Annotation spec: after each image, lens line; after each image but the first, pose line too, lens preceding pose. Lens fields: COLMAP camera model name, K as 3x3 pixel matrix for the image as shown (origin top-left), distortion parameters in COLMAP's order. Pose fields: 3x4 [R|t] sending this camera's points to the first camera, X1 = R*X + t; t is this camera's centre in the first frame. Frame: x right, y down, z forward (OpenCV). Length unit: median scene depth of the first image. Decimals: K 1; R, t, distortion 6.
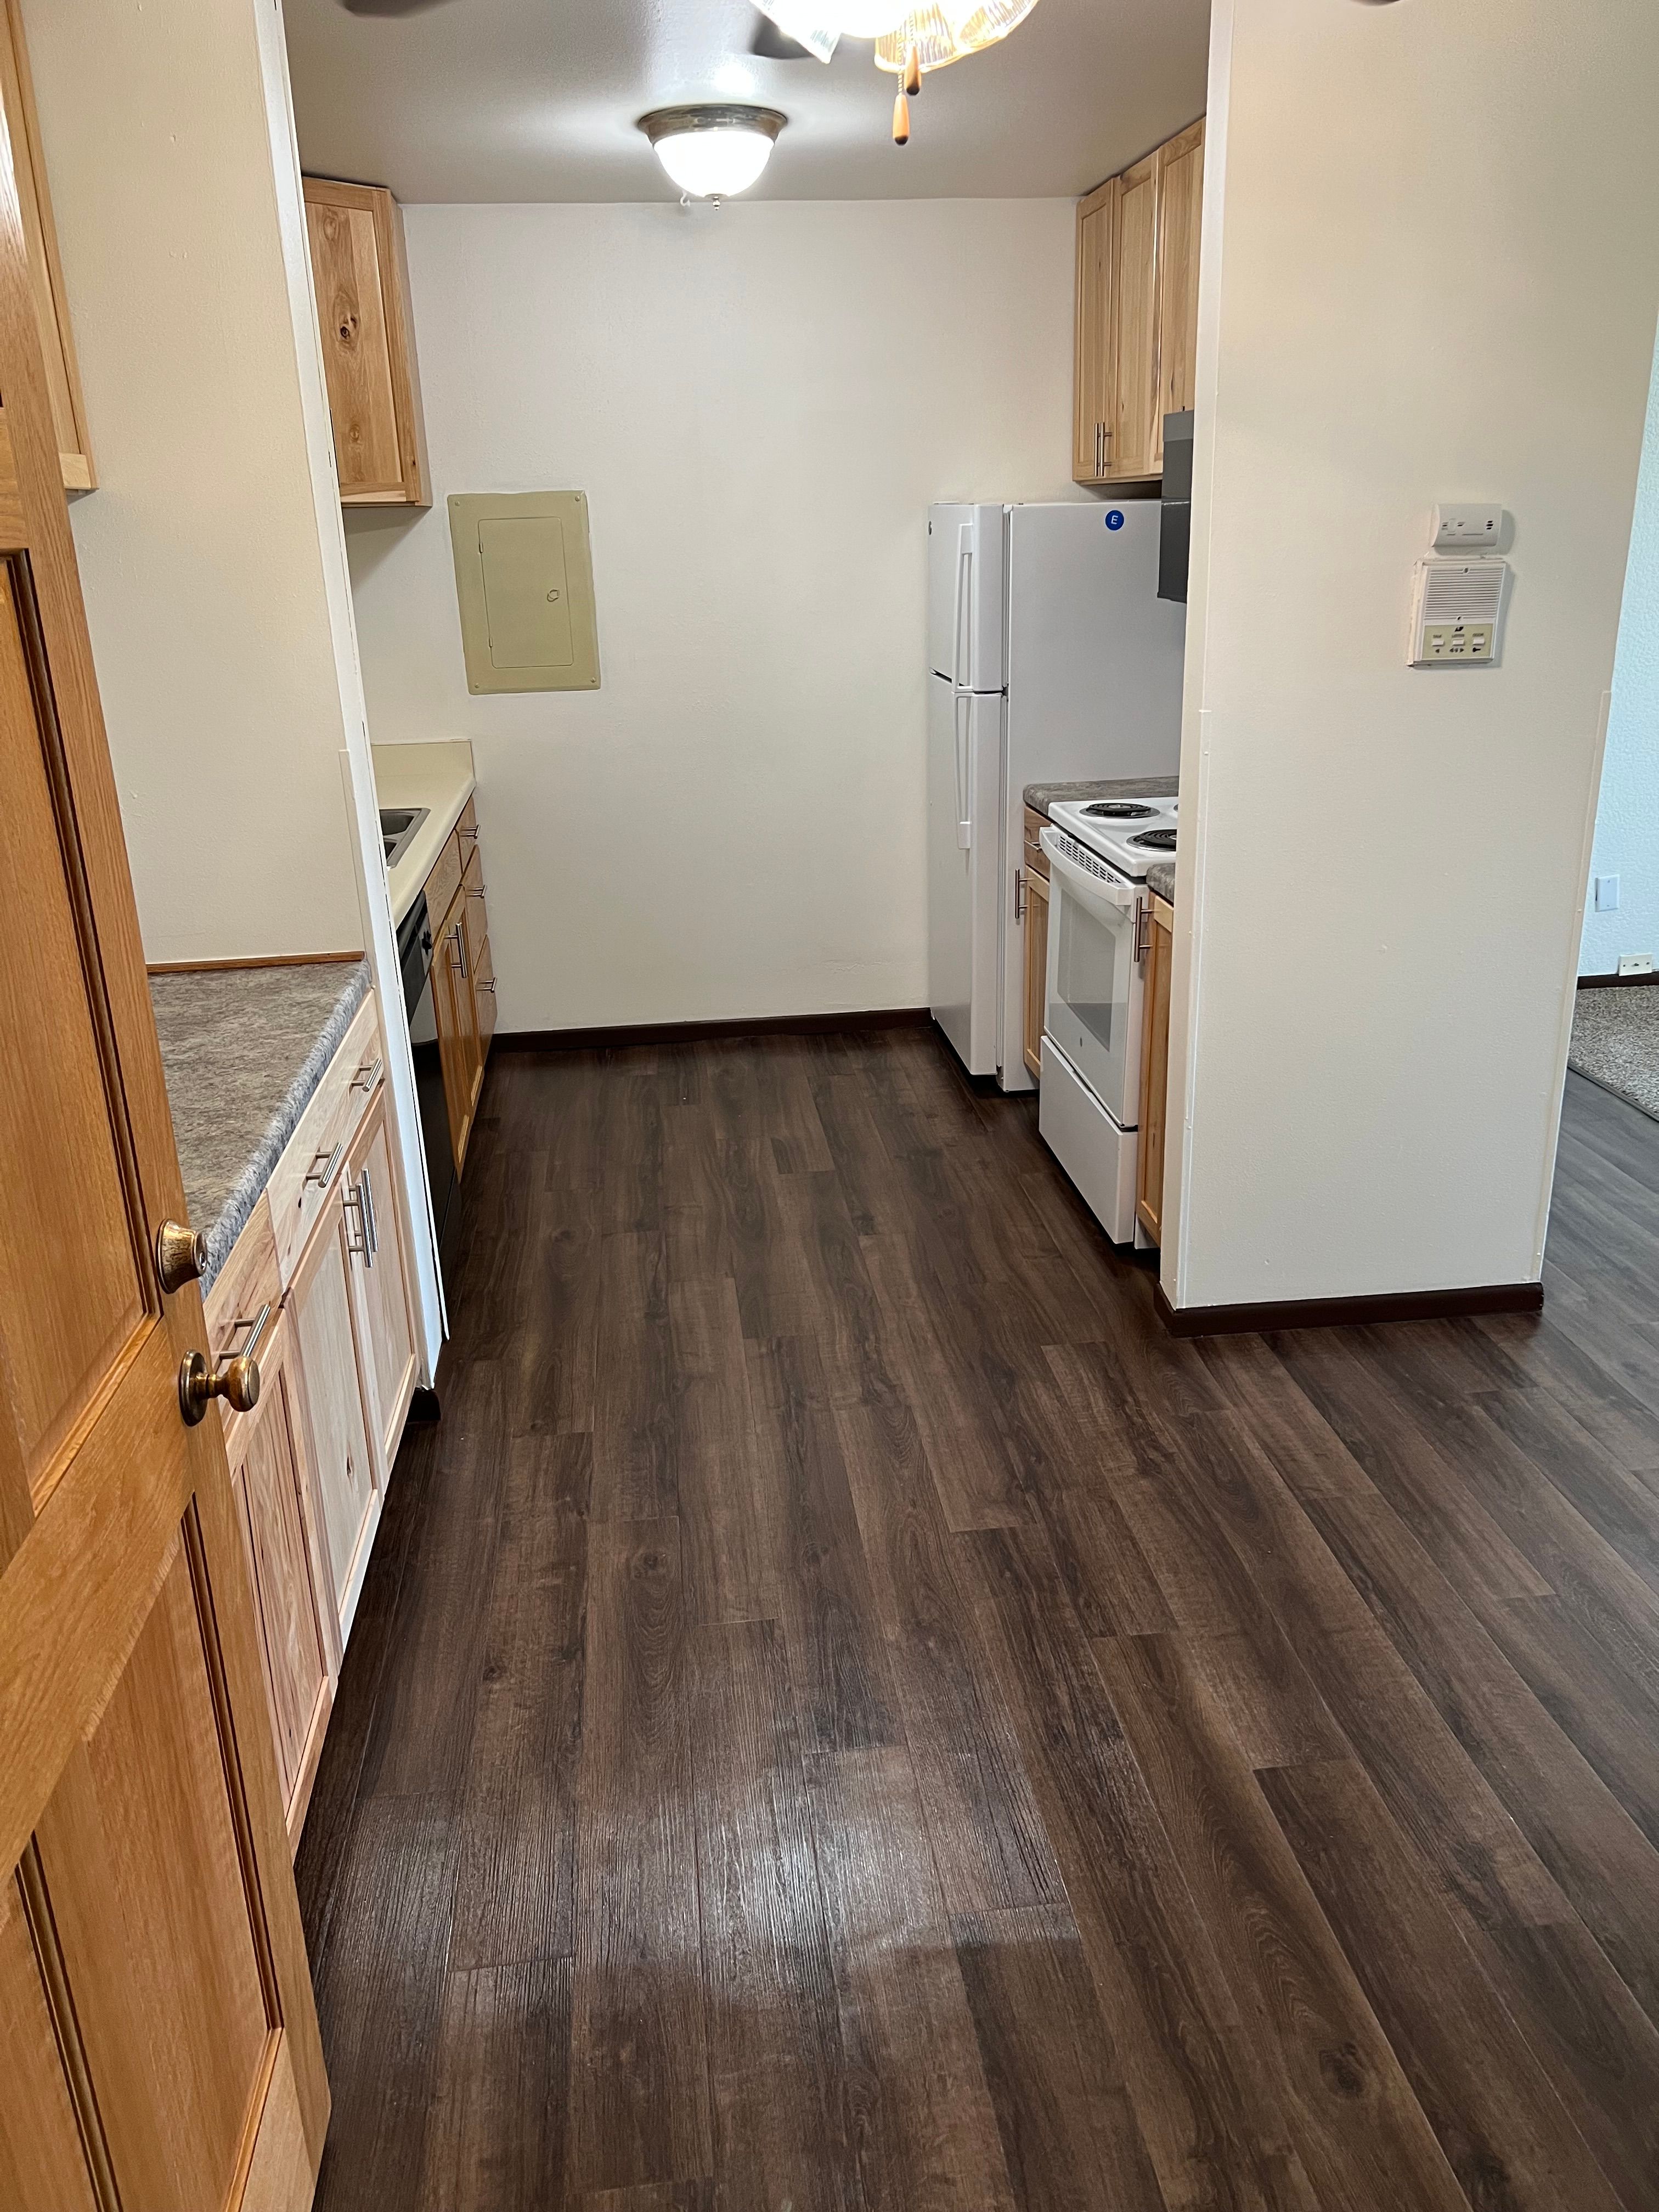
lens RADIAL K [[1665.8, 0, 851.5], [0, 1665.8, 1083.2], [0, 0, 1]] dist [0.043622, -0.061459]
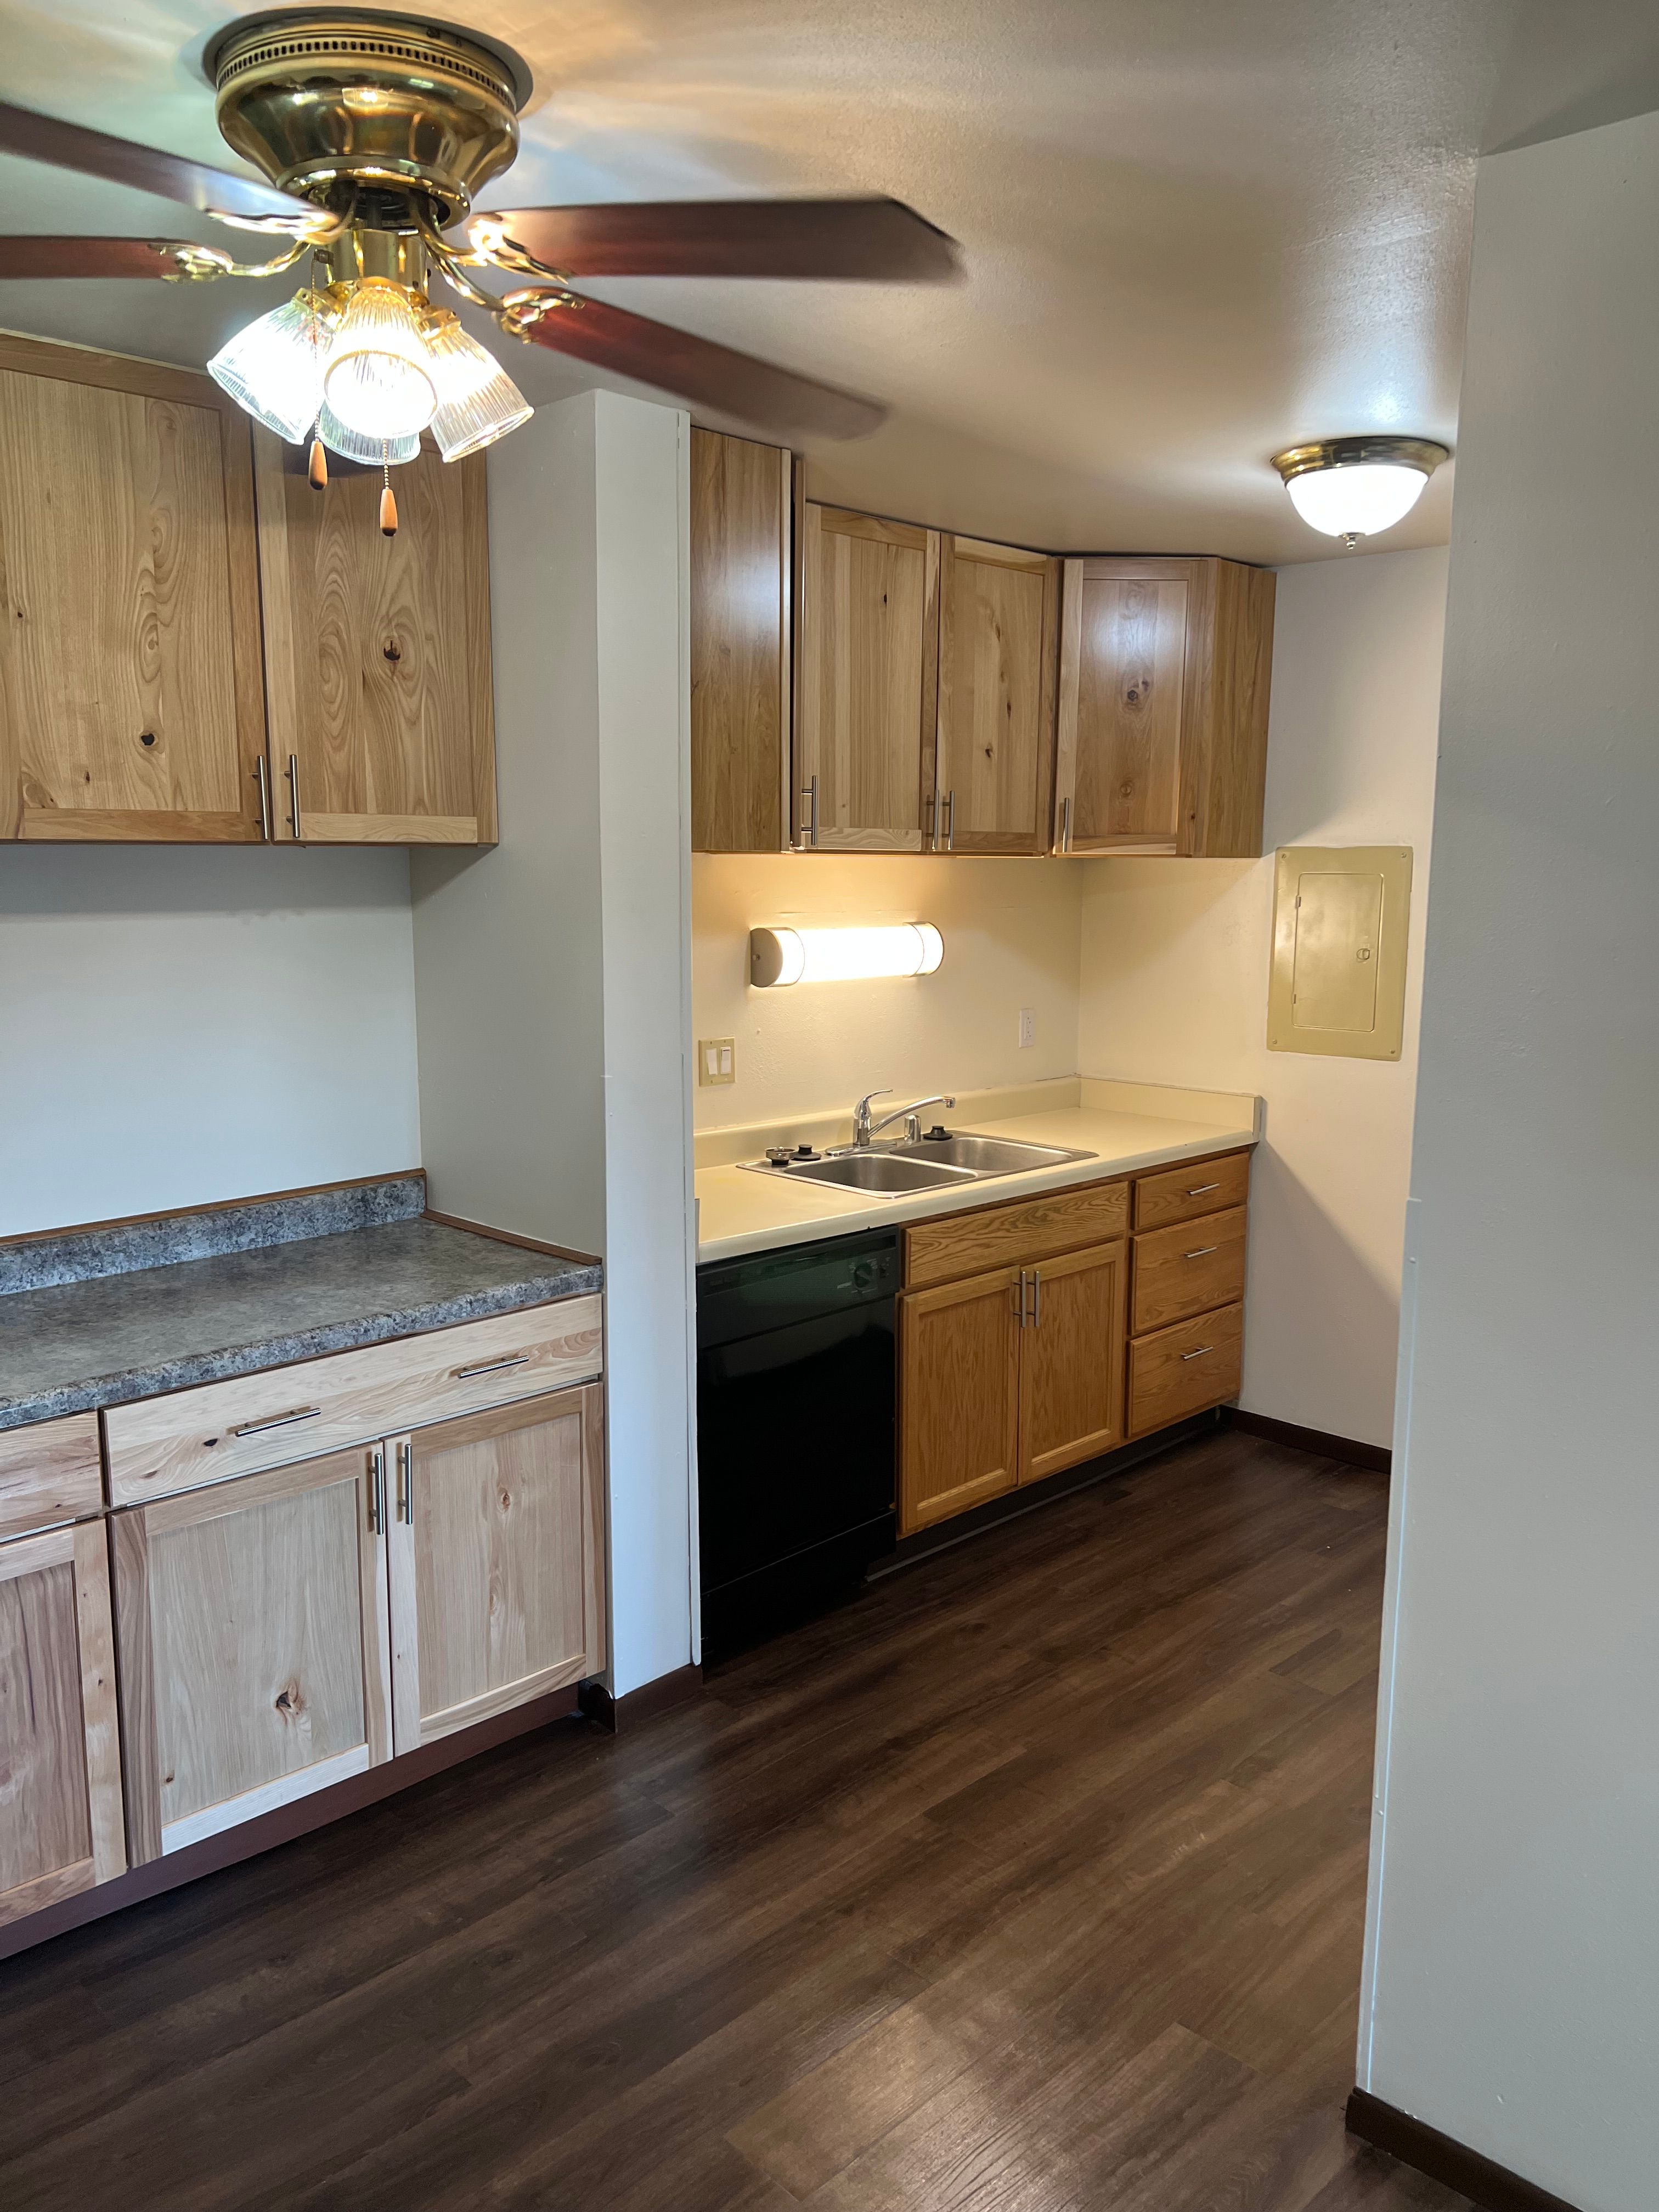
lens RADIAL K [[1649.4, 0, 829.5], [0, 1649.4, 1106.0], [0, 0, 1]] dist [0.040260, -0.051706]
pose [[0.611125, 0.151483, -0.776904, 0.478420], [-0.279450, 0.959603, -0.032714, -0.141963], [0.740564, 0.237098, 0.628769, 0.333168]]
